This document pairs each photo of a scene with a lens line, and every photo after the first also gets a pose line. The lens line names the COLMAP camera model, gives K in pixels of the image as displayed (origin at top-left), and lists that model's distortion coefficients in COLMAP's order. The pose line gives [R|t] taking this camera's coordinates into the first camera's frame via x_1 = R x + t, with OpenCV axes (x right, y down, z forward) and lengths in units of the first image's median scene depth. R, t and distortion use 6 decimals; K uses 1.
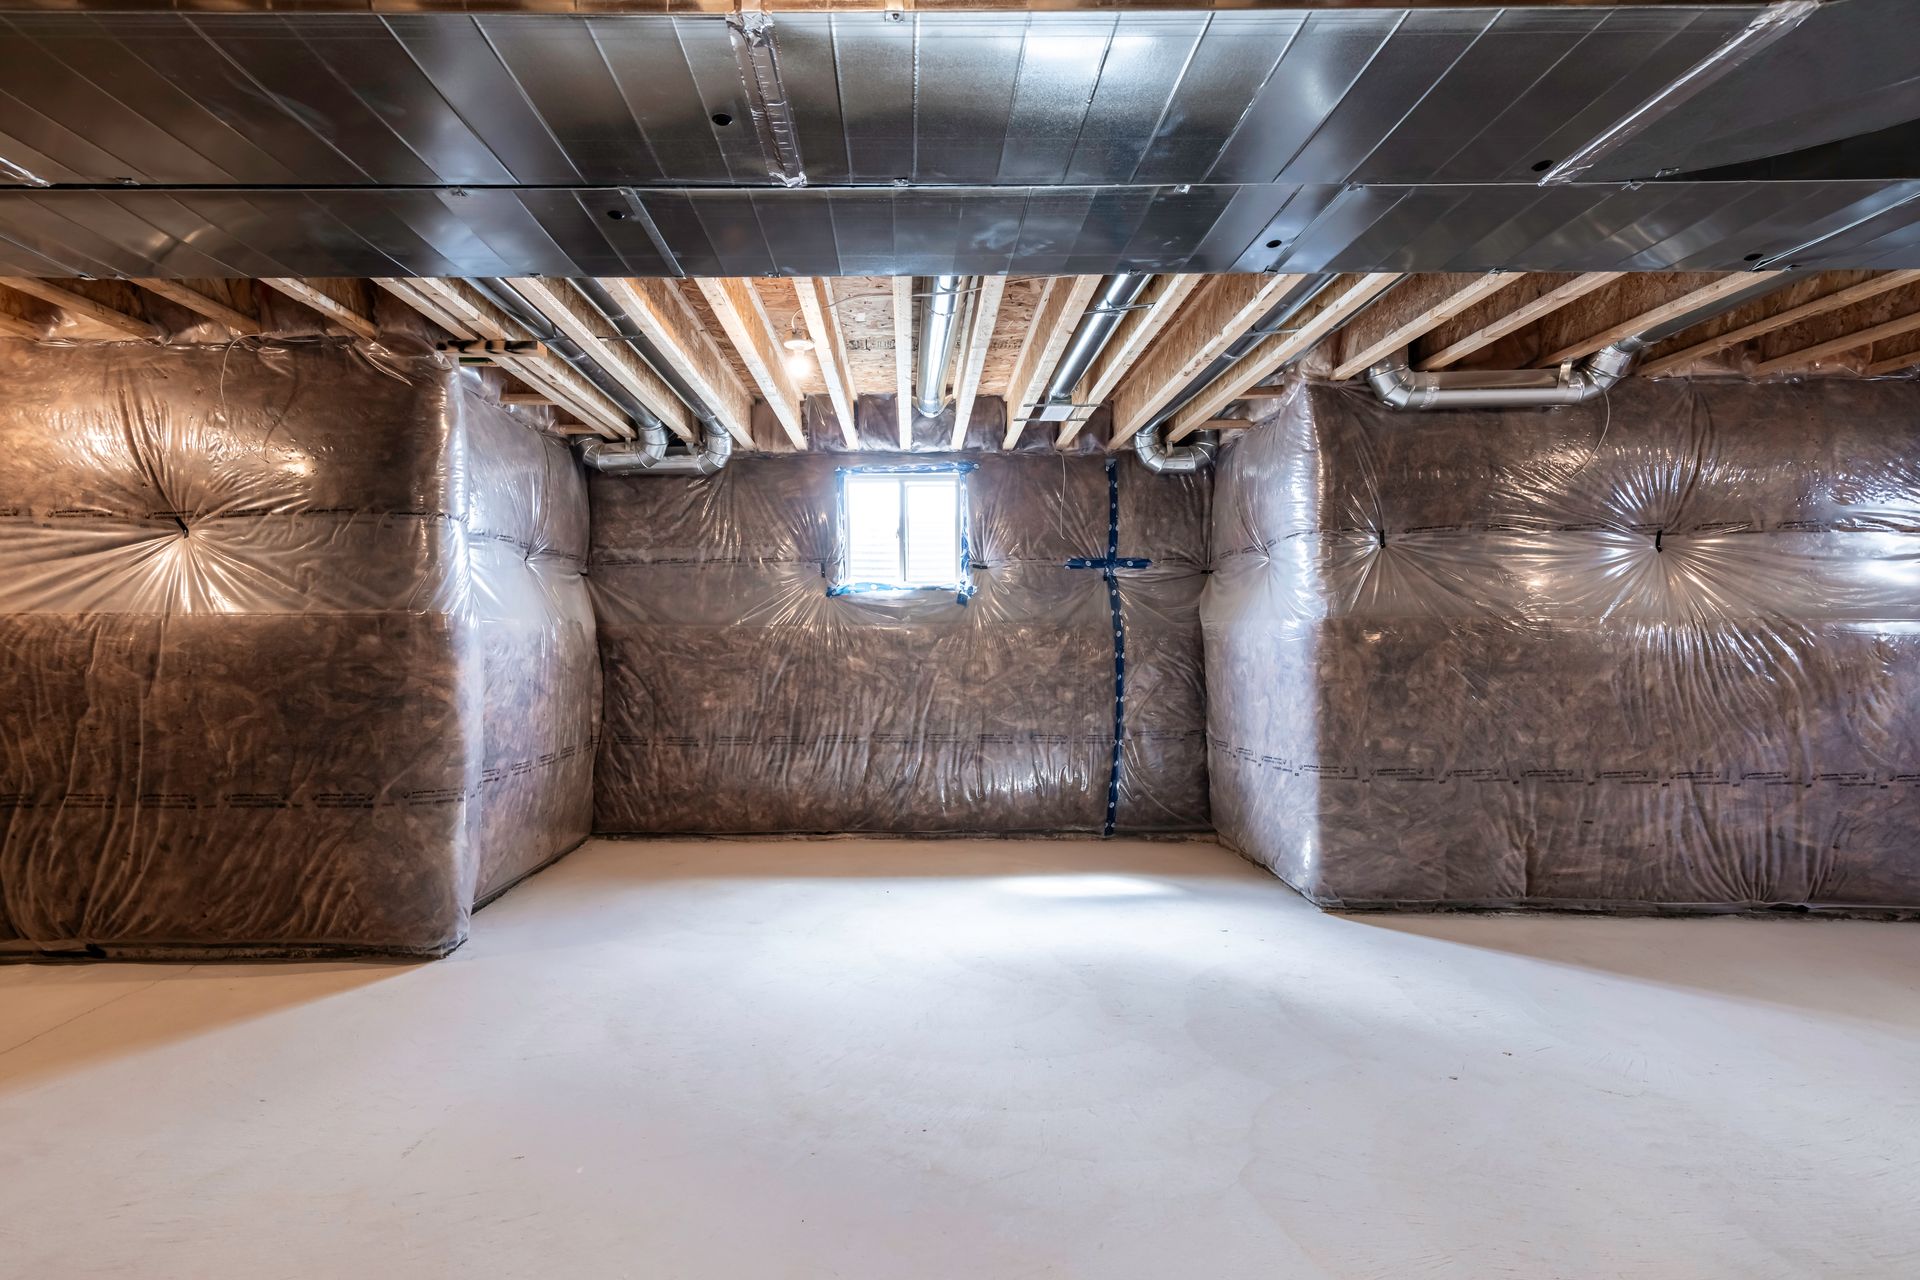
lens RADIAL K [[920.9, 0, 917.1], [0, 920.9, 641.7], [0, 0, 1]] dist [0.003677, -0.006155]
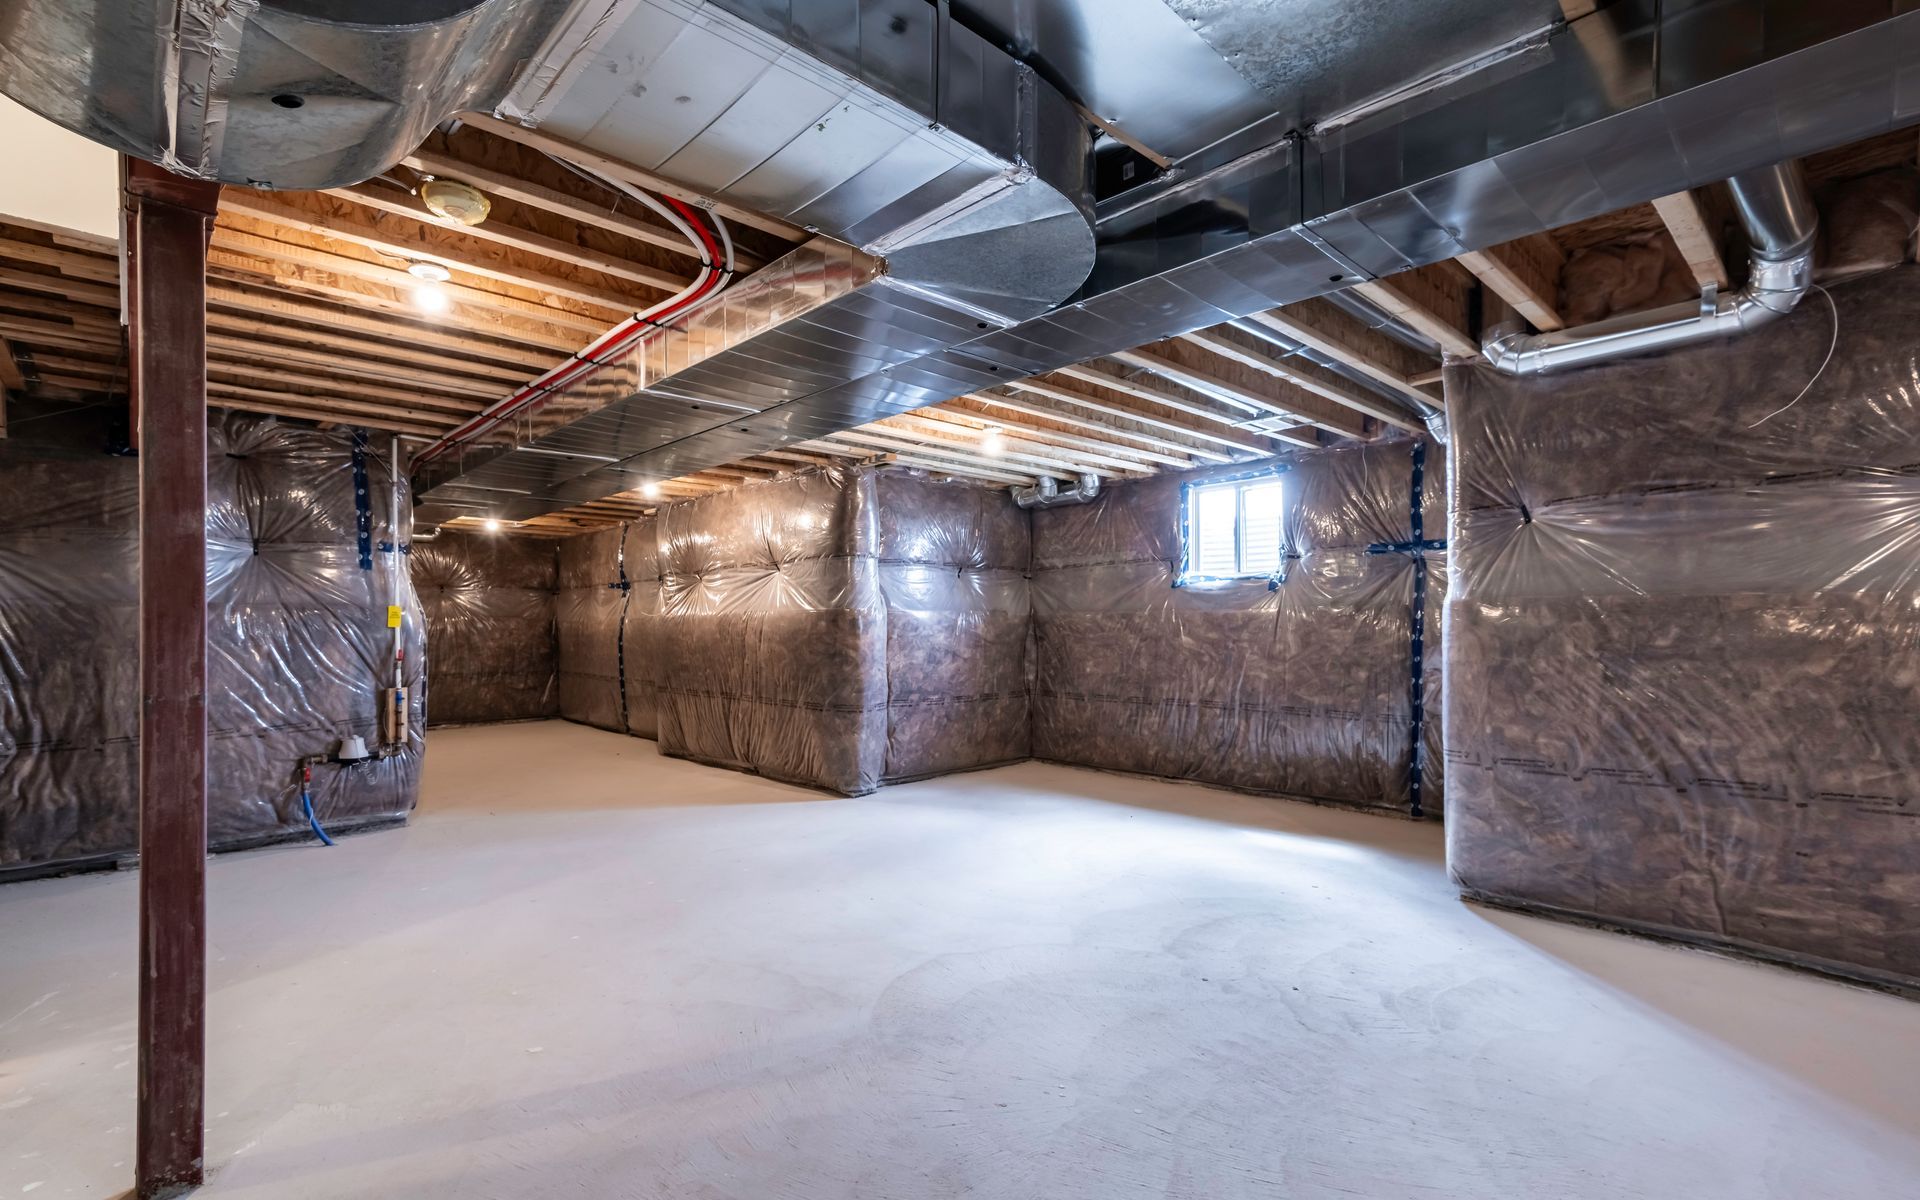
lens RADIAL K [[881.9, 0, 960.0], [0, 881.9, 600.0], [0, 0, 1]] dist [0.002271, -0.000989]
pose [[0.679159, -0.020893, -0.733694, 0.672444], [0.001329, 0.999628, -0.027235, -0.000361], [0.733990, 0.017522, 0.678934, -0.028477]]
